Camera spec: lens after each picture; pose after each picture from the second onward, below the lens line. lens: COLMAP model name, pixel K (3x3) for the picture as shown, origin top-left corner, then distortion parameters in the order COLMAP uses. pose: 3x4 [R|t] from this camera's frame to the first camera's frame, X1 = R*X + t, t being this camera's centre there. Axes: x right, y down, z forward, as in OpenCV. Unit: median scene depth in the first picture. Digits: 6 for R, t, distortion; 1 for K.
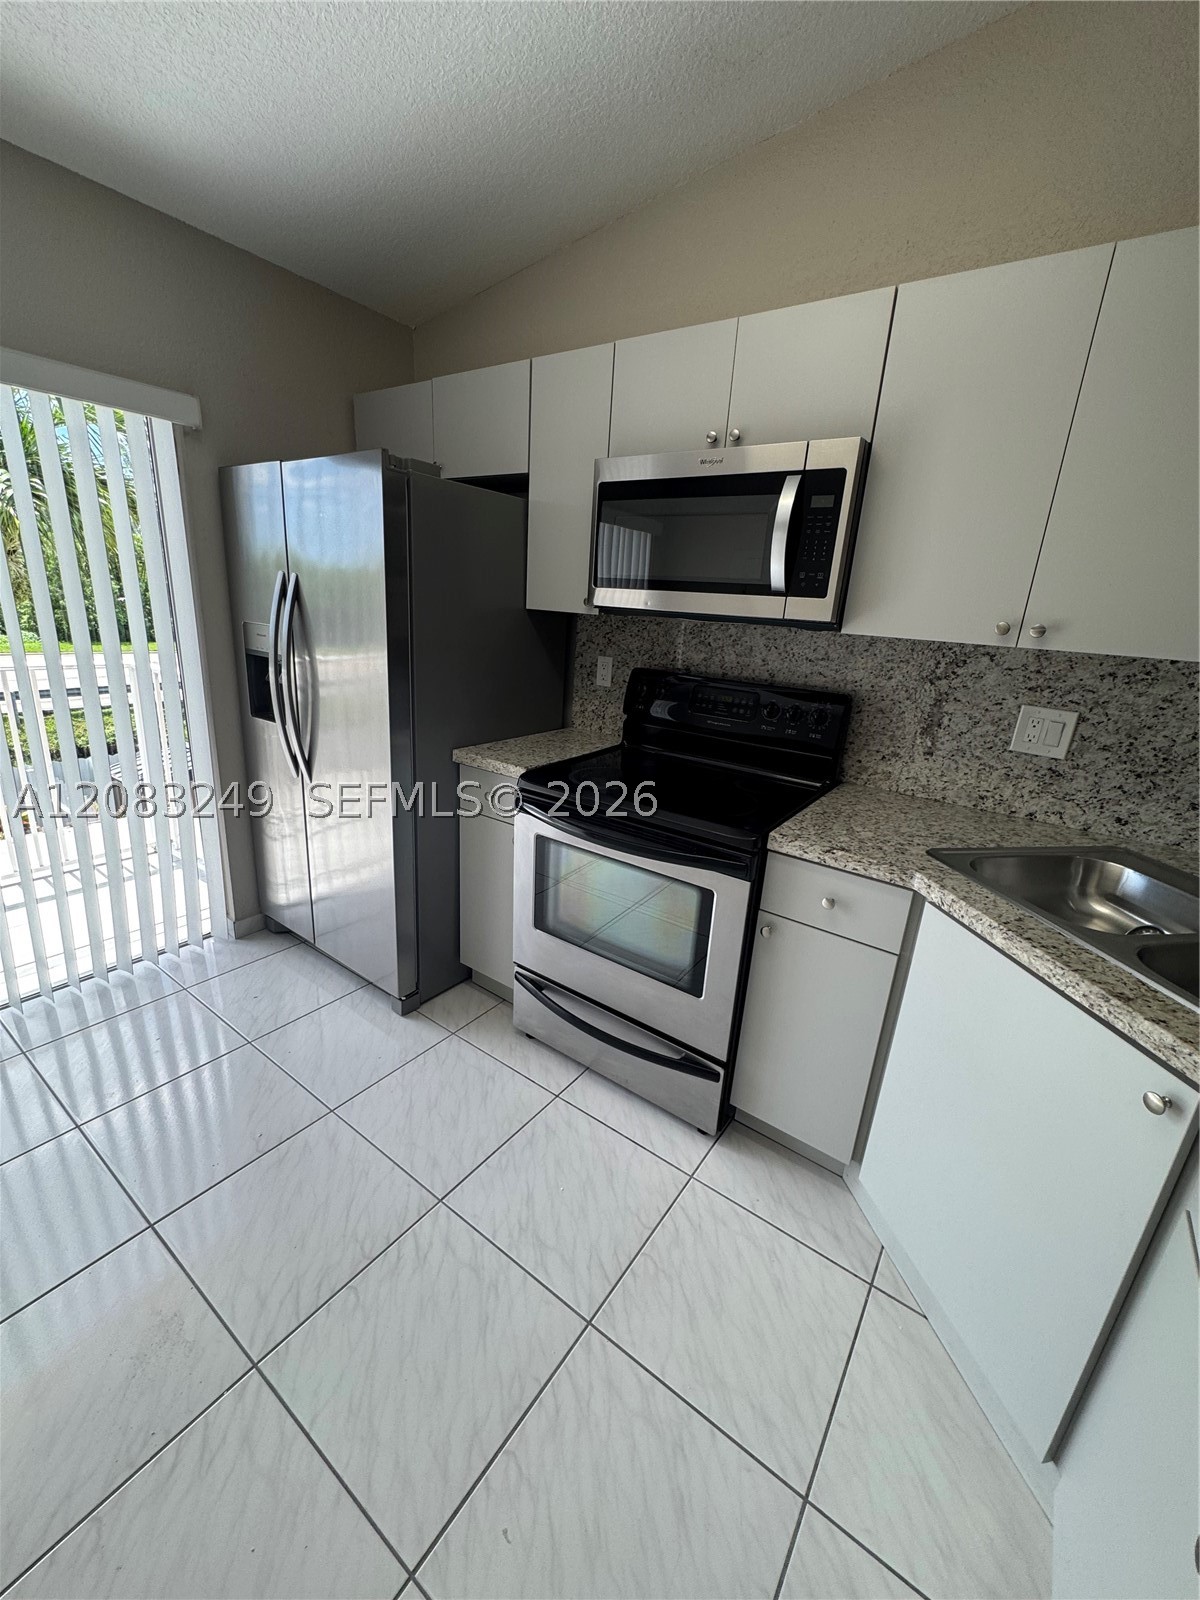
lens RADIAL K [[643.8, 0, 598.0], [0, 643.8, 798.8], [0, 0, 1]] dist [-0.002421, 0.000872]
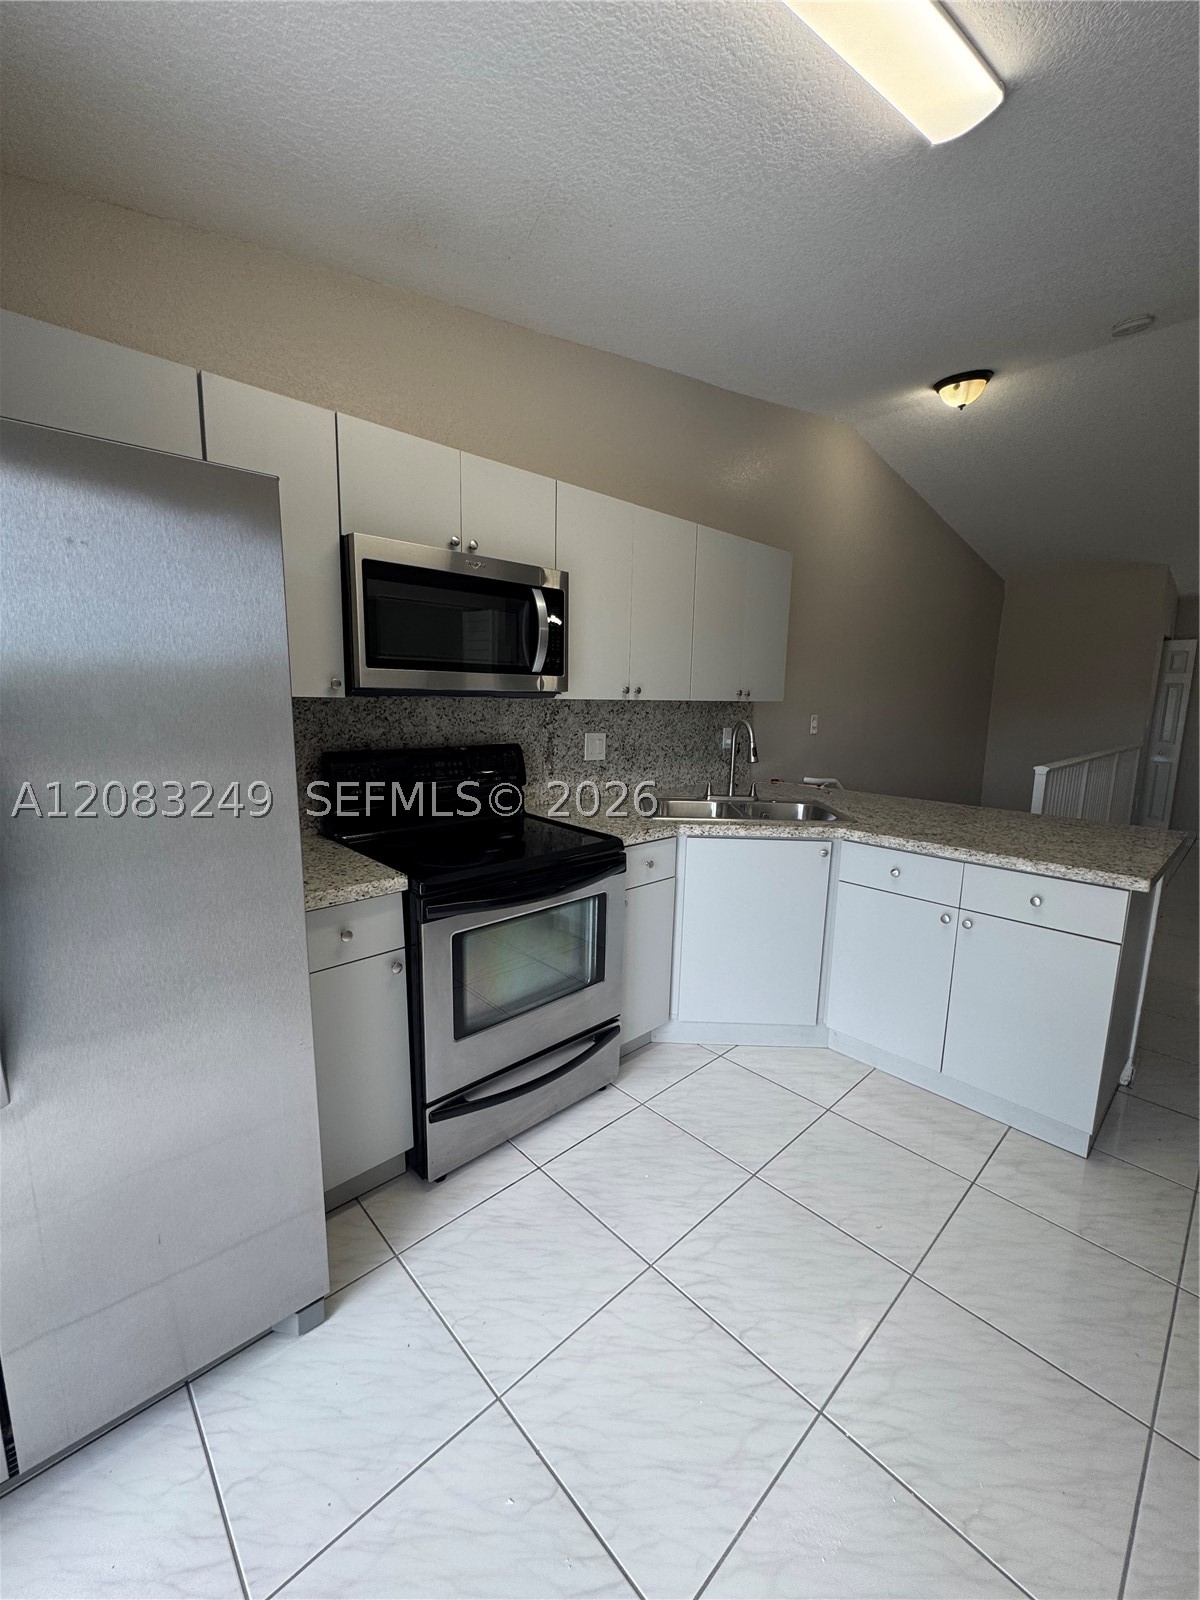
lens RADIAL K [[643.8, 0, 598.0], [0, 643.8, 798.8], [0, 0, 1]] dist [-0.002421, 0.000872]
pose [[0.192159, -0.213774, 0.957797, -0.928353], [0.283727, 0.946408, 0.154309, -0.219628], [-0.939454, 0.242101, 0.242514, 0.562539]]
